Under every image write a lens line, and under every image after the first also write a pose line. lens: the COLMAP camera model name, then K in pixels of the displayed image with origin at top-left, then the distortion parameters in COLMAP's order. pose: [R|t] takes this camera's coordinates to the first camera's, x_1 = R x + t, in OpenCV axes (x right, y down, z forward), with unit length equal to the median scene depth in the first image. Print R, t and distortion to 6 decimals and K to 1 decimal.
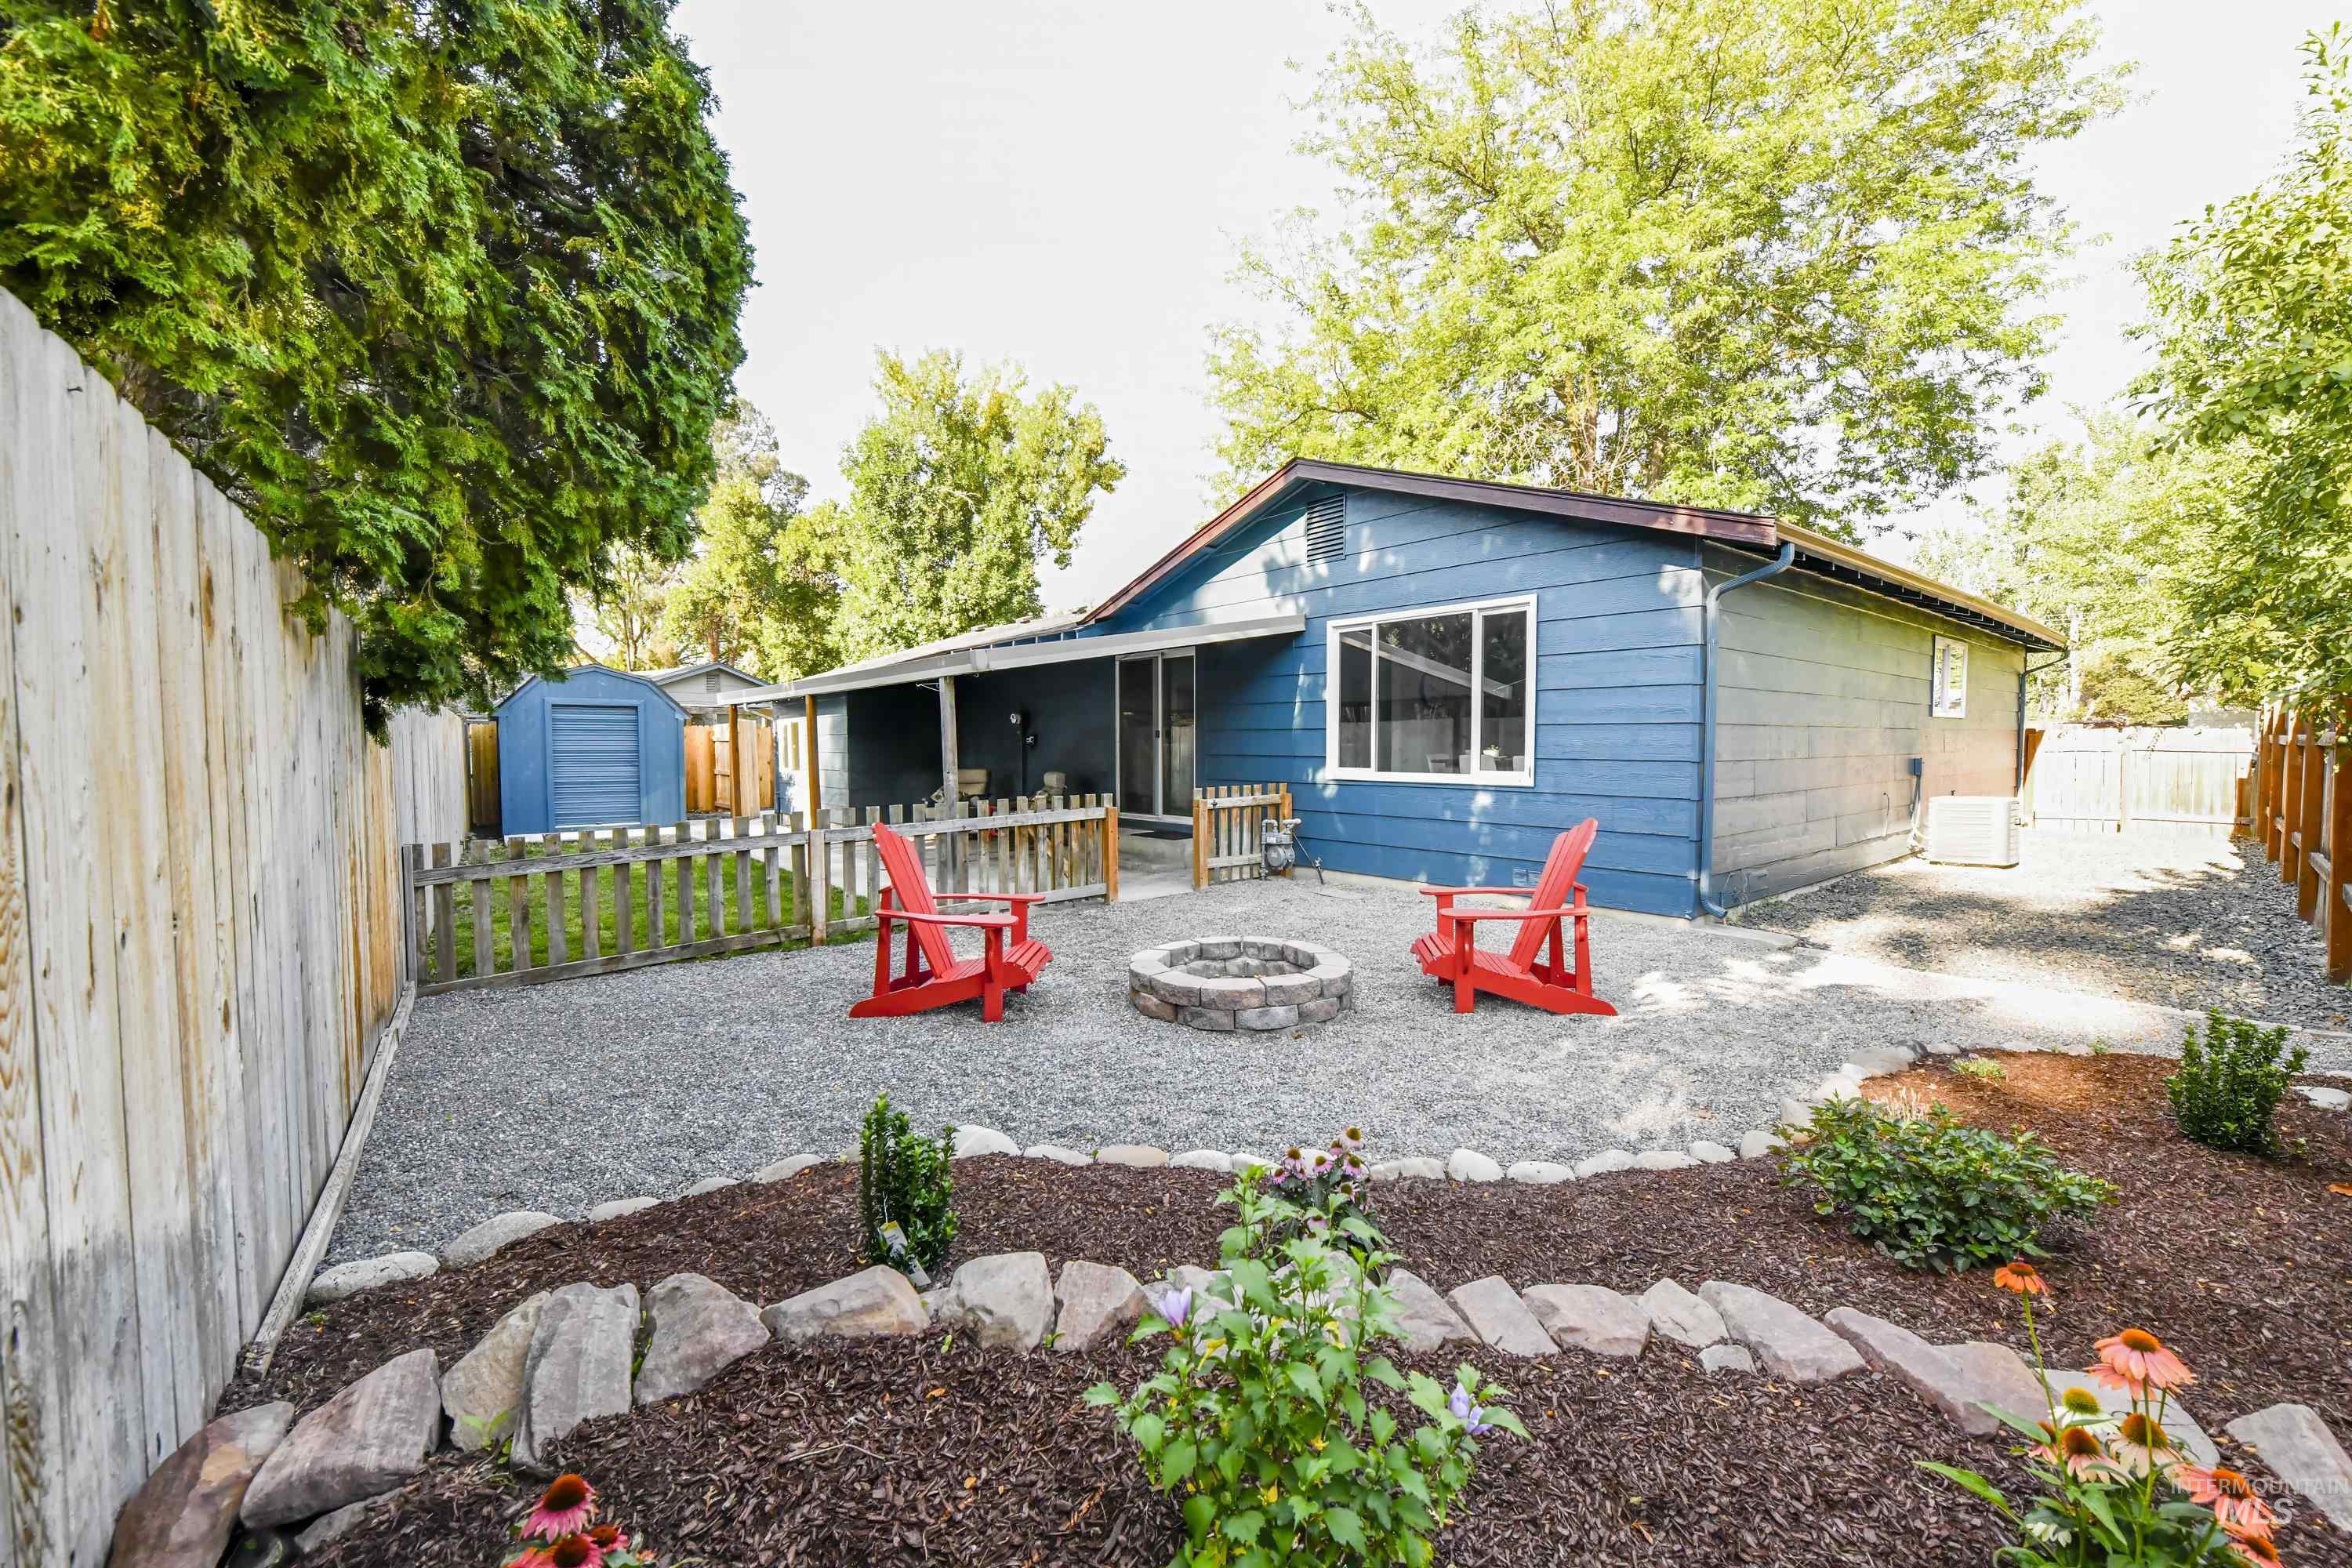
lens RADIAL K [[917.9, 0, 1180.3], [0, 917.9, 786.3], [0, 0, 1]] dist [-0.006887, -0.000425]
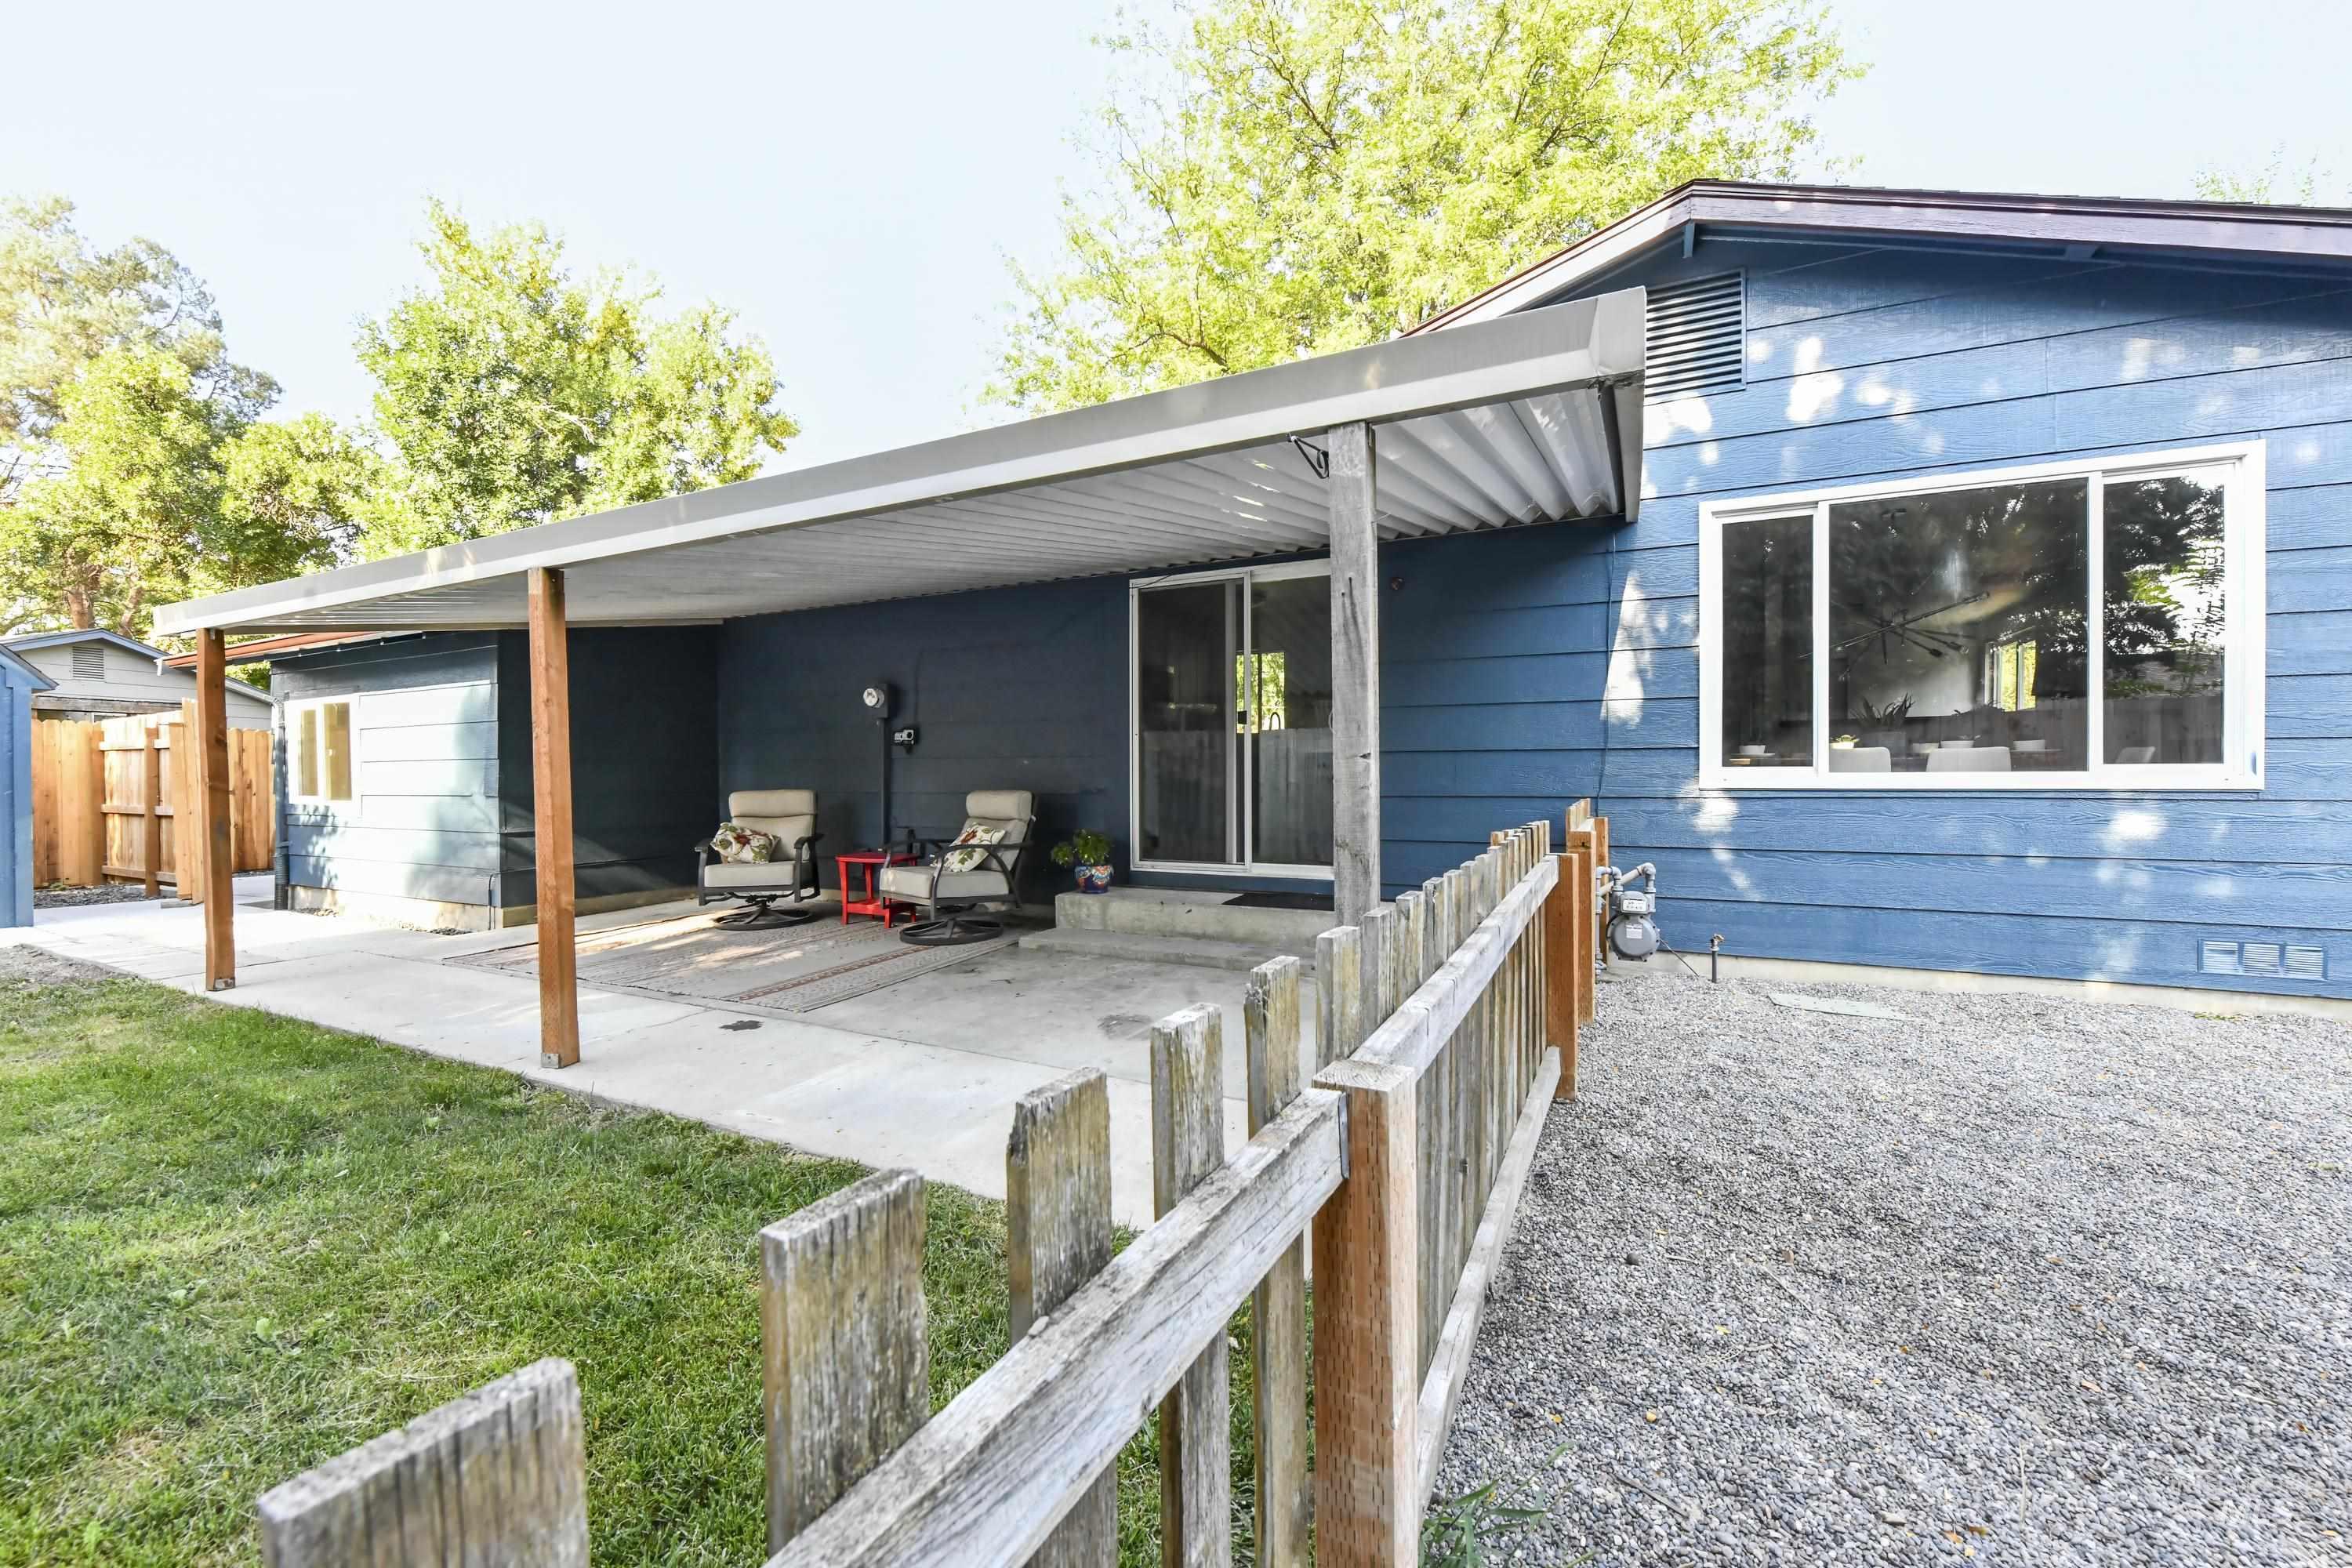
lens RADIAL K [[917.9, 0, 1173.8], [0, 917.9, 783.4], [0, 0, 1]] dist [-0.006887, -0.000425]
pose [[0.915941, -0.005163, 0.401279, -0.092909], [0.020665, 0.999197, -0.034313, 0.000314], [-0.400780, 0.039721, 0.915313, 0.167385]]
